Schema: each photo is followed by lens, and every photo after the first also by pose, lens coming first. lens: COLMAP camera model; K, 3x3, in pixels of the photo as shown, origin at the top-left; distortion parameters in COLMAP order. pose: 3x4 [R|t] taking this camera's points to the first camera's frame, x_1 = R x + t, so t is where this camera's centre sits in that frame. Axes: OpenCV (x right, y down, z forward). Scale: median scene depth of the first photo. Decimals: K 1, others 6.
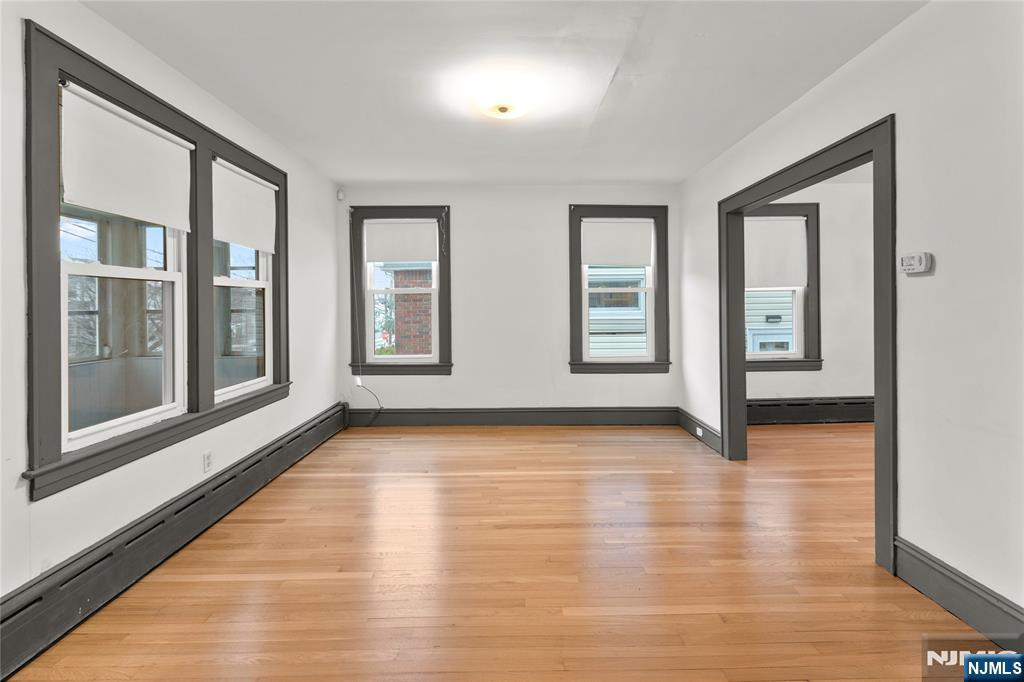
lens RADIAL K [[469.4, 0, 510.0], [0, 469.4, 310.6], [0, 0, 1]] dist [-0.001928, 0.000578]
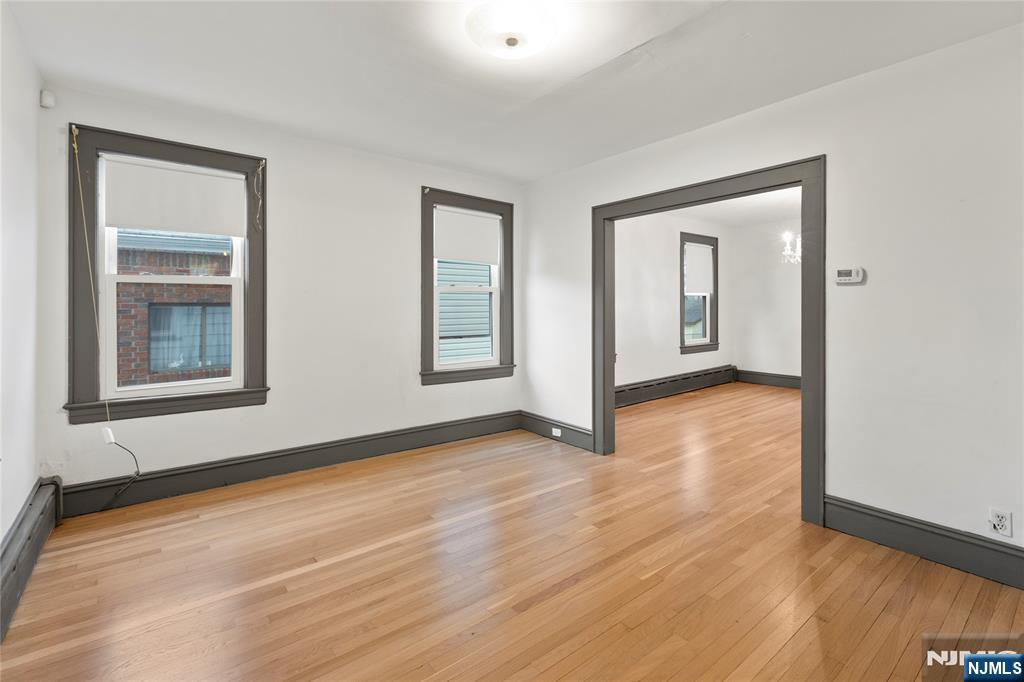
lens RADIAL K [[469.4, 0, 510.0], [0, 469.4, 310.6], [0, 0, 1]] dist [-0.001928, 0.000578]
pose [[0.789388, 0.005901, 0.613866, -0.272299], [-0.003574, 0.999981, -0.005017, 0.001898], [-0.613884, 0.001766, 0.789395, 0.241900]]
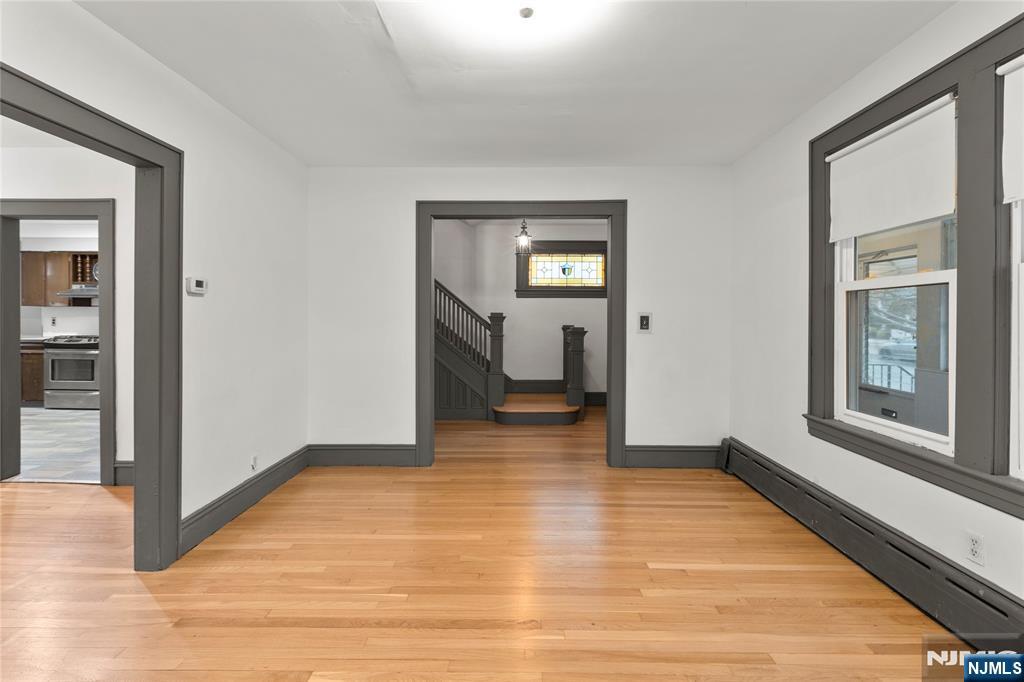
lens RADIAL K [[469.4, 0, 510.0], [0, 469.4, 310.6], [0, 0, 1]] dist [-0.001928, 0.000578]
pose [[-0.999761, 0.007351, 0.020587, -0.001818], [0.007300, 0.999970, -0.002552, -0.009836], [-0.020605, -0.002401, -0.999785, 0.963304]]
